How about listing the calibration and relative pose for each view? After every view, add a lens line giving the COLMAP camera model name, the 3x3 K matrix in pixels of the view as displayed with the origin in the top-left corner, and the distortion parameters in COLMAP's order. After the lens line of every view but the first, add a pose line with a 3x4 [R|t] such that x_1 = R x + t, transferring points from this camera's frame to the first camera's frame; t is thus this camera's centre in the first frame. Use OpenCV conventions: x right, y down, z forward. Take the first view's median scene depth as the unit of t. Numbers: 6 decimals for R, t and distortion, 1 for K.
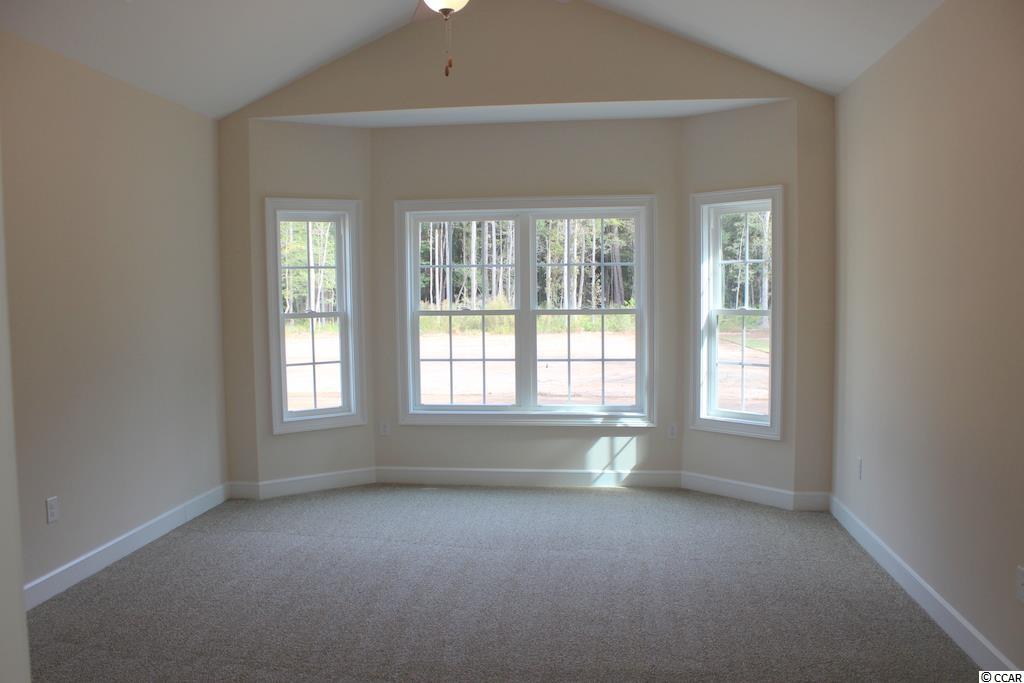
lens RADIAL K [[846.7, 0, 511.5], [0, 846.7, 339.1], [0, 0, 1]] dist [-0.143912, 0.102081]
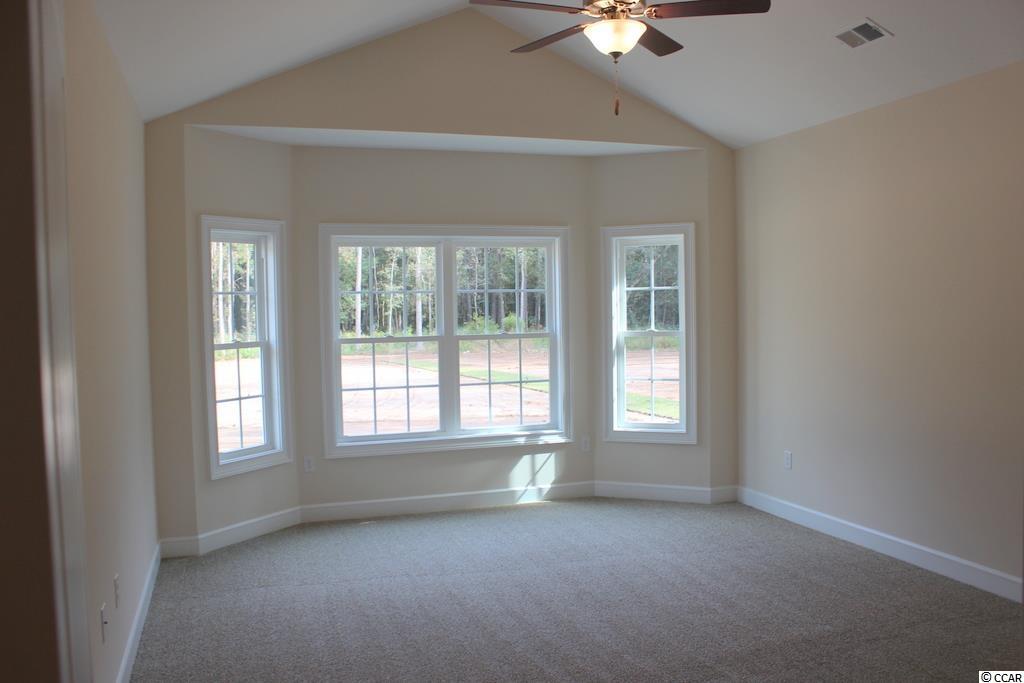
lens RADIAL K [[846.7, 0, 507.1], [0, 846.7, 344.1], [0, 0, 1]] dist [-0.143912, 0.102081]
pose [[0.900663, -0.022674, 0.433927, -0.373380], [0.032458, 0.999358, -0.015150, -0.007023], [-0.433305, 0.027730, 0.900821, 0.061948]]
